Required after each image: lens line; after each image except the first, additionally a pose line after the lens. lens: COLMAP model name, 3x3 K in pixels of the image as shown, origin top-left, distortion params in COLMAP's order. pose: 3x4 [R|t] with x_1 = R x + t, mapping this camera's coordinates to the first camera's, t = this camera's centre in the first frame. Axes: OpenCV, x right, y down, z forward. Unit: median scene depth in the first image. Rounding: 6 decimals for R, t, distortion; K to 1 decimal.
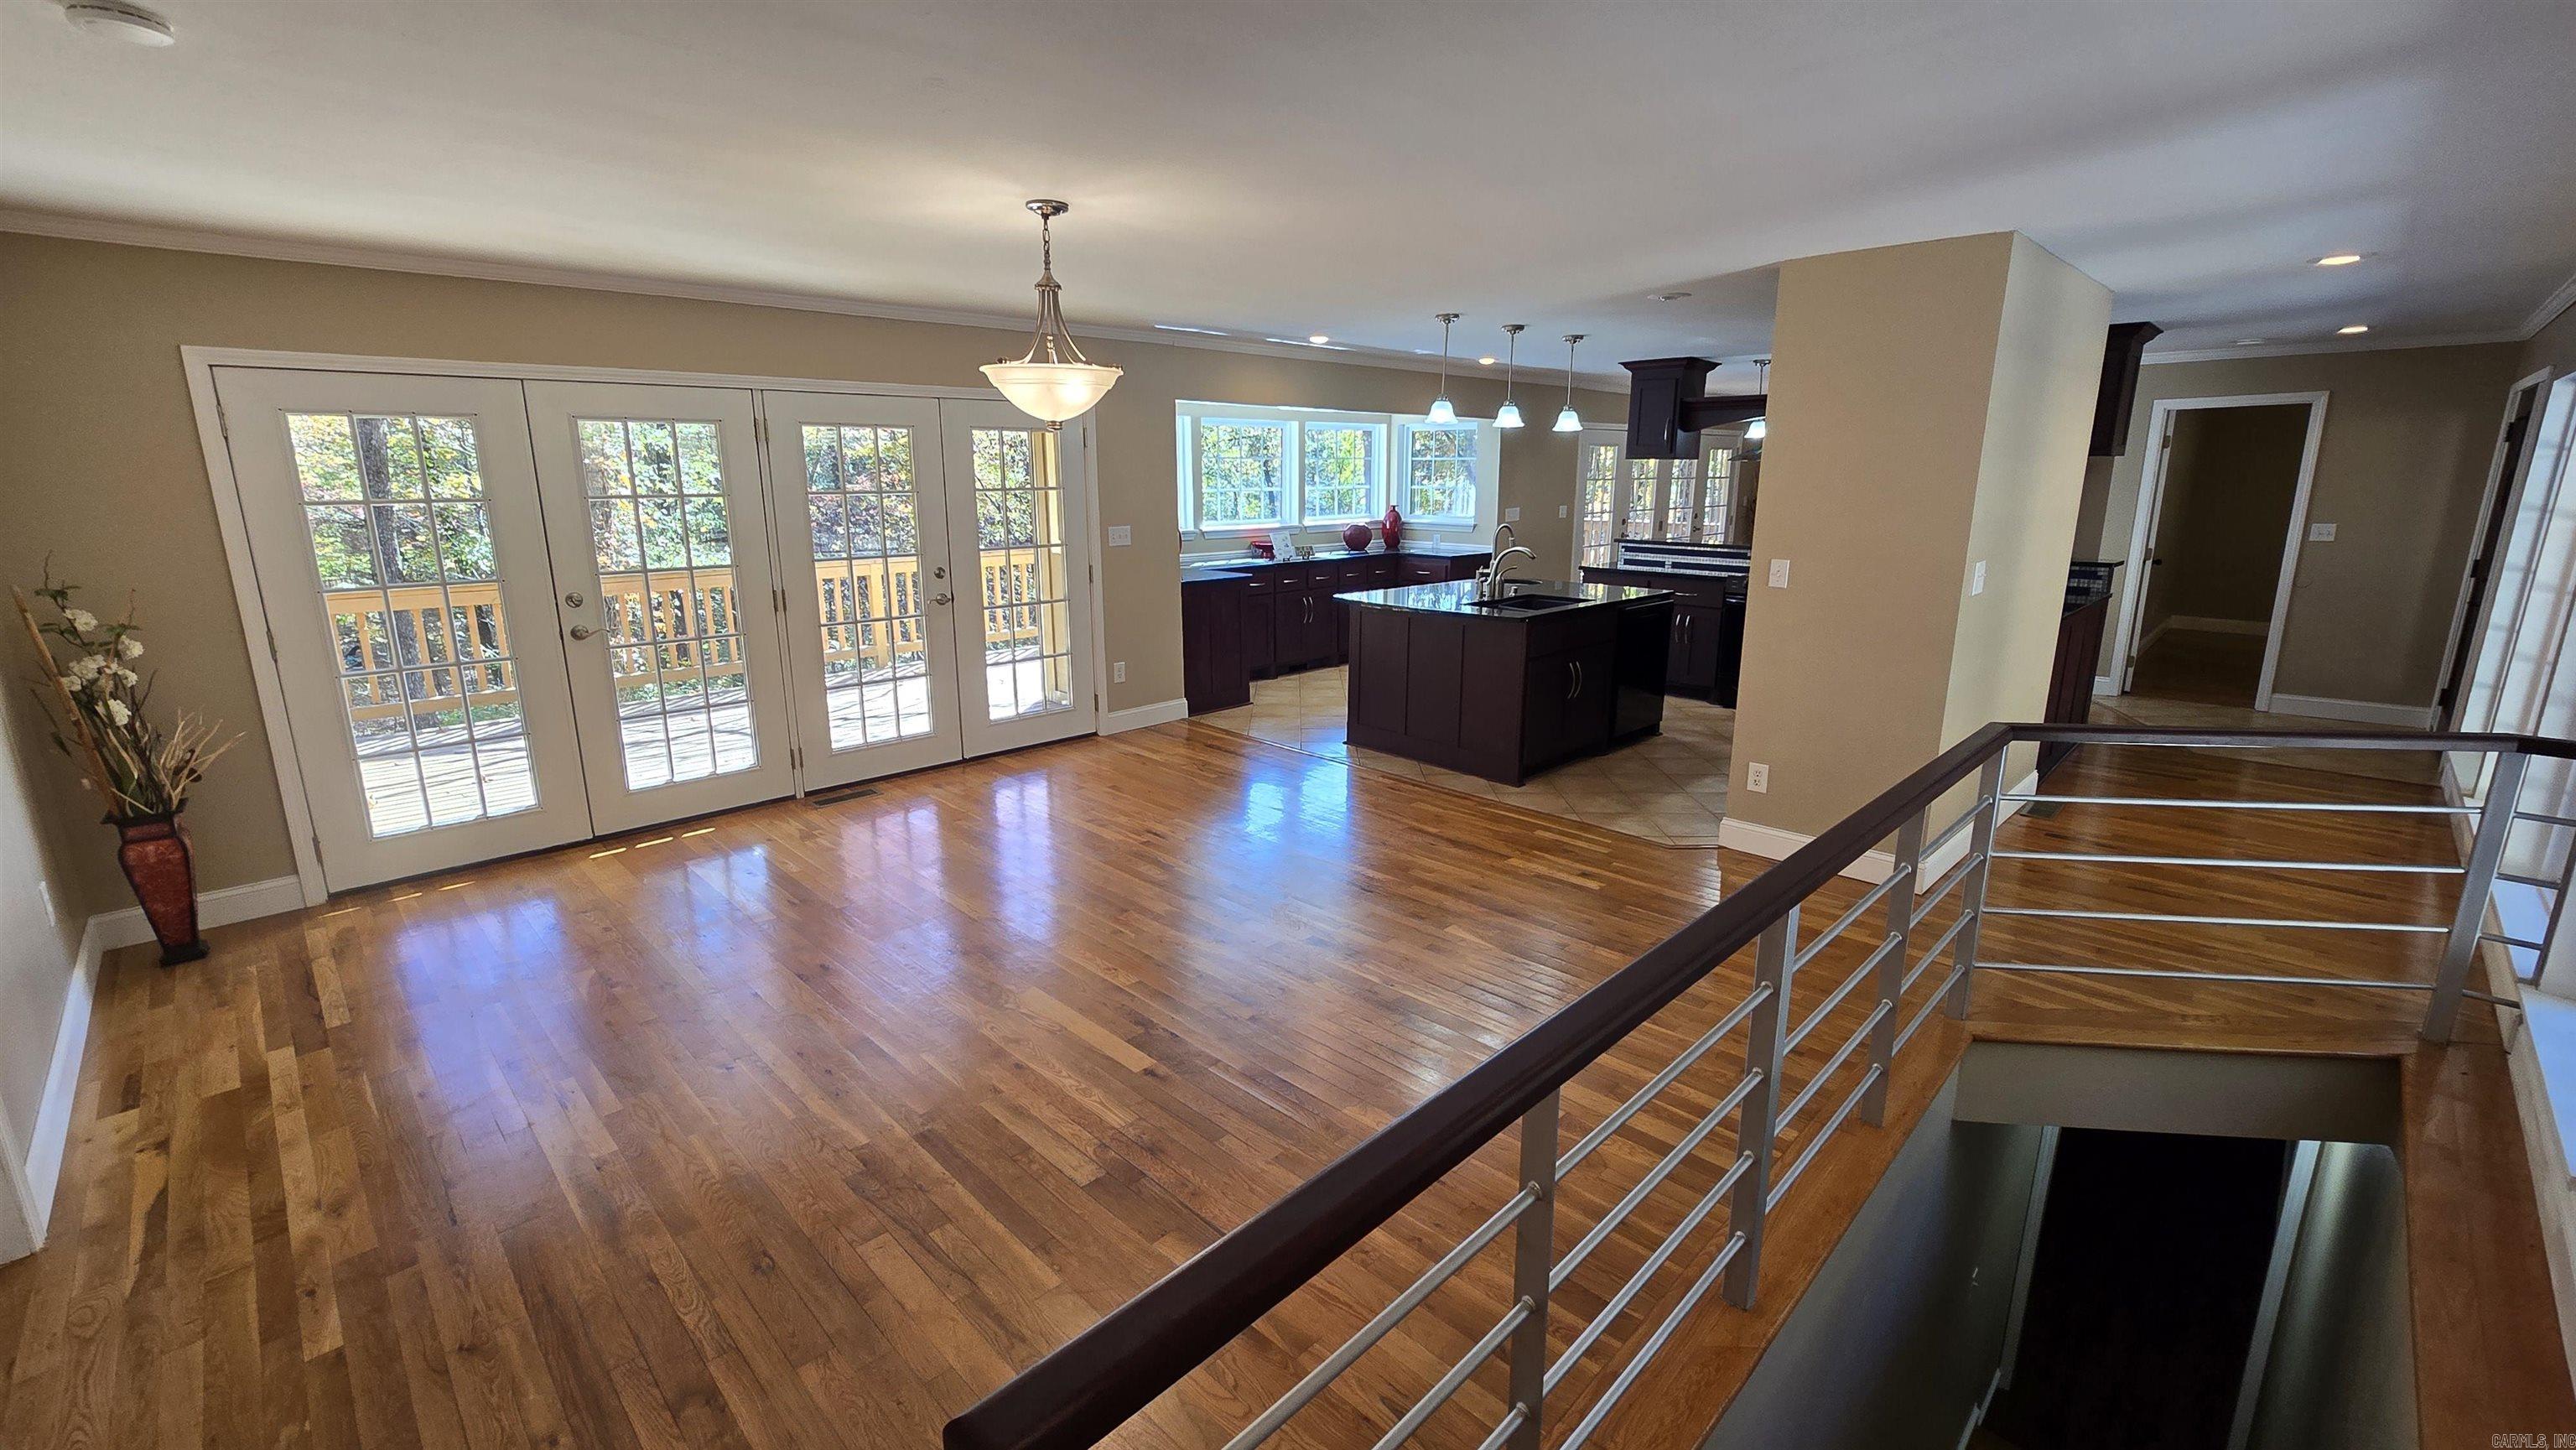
lens RADIAL K [[1050.4, 0, 1279.9], [0, 1050.4, 720.6], [0, 0, 1]] dist [-0.002977, -0.000523]
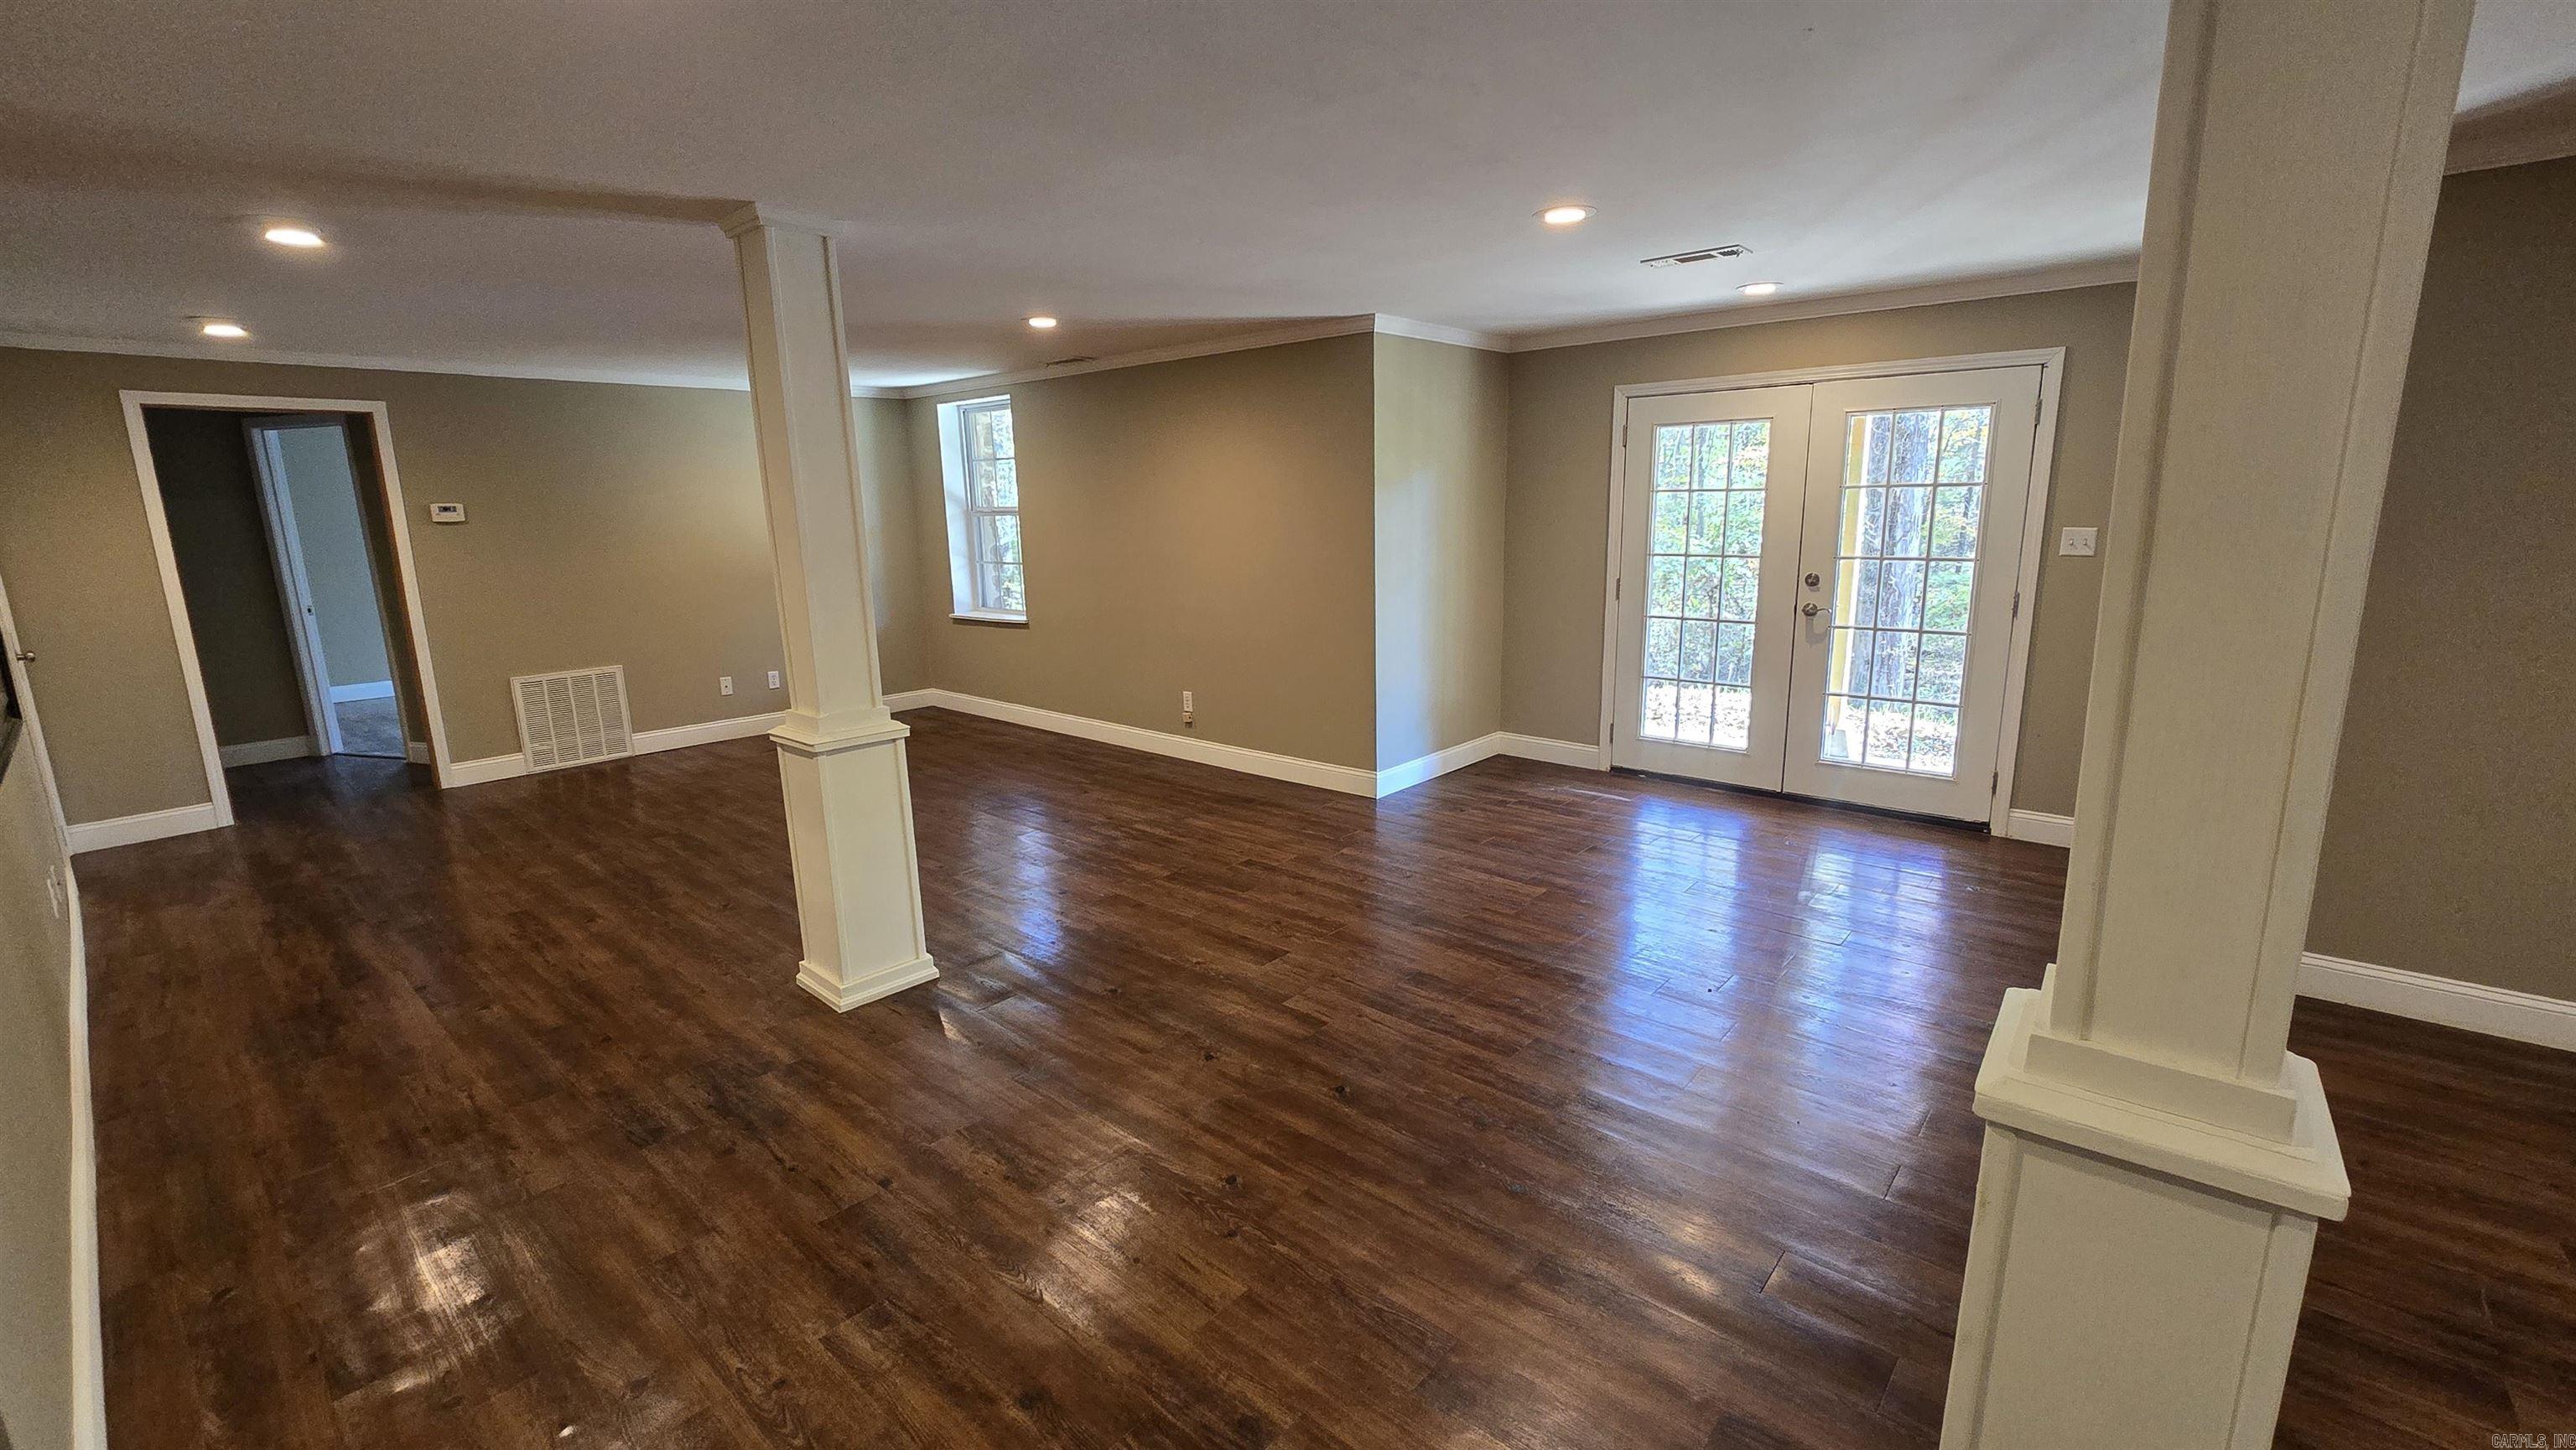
lens RADIAL K [[1050.4, 0, 1295.4], [0, 1050.4, 705.0], [0, 0, 1]] dist [-0.002977, -0.000523]
pose [[0.077430, 0.210992, -0.974416, 0.442874], [-0.200922, 0.960600, 0.192035, -0.104930], [0.976542, 0.180913, 0.116772, 0.415514]]
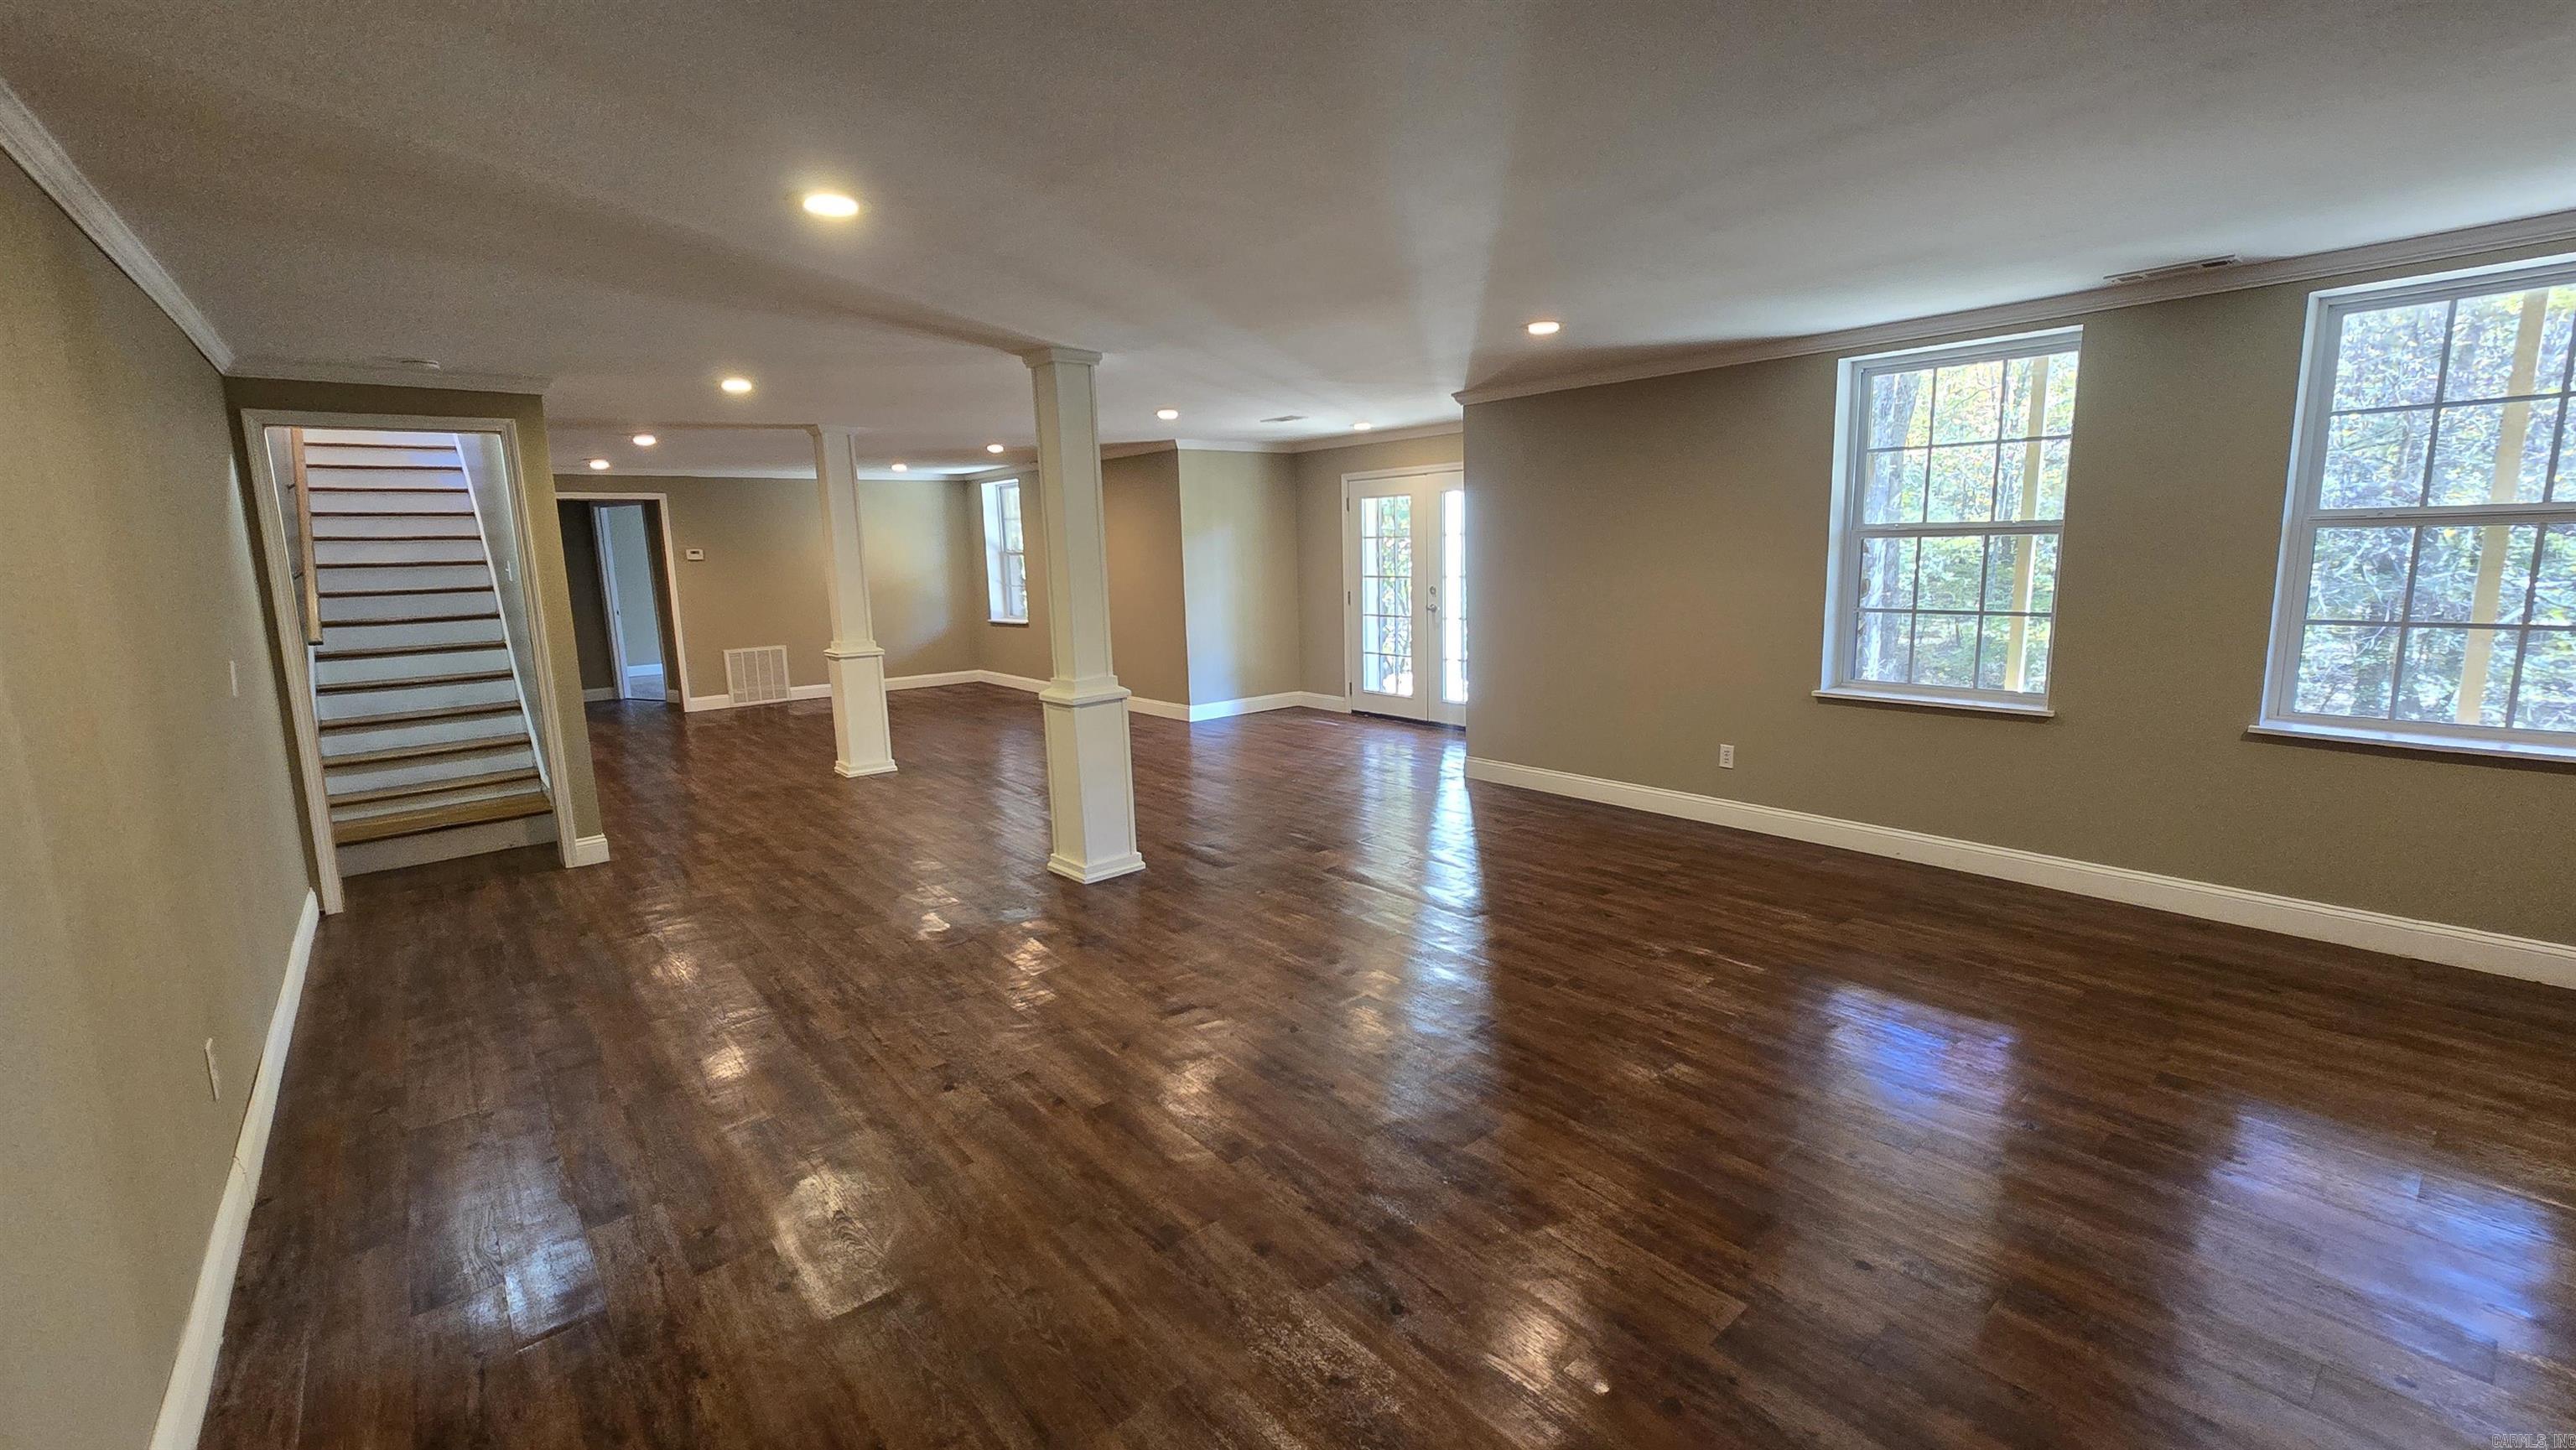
lens RADIAL K [[1050.4, 0, 1293.5], [0, 1050.4, 708.7], [0, 0, 1]] dist [-0.002977, -0.000523]
pose [[-0.077776, 0.176472, -0.981228, 1.353645], [-0.191596, 0.963218, 0.188420, -0.246044], [0.978387, 0.202654, -0.041103, 1.004923]]
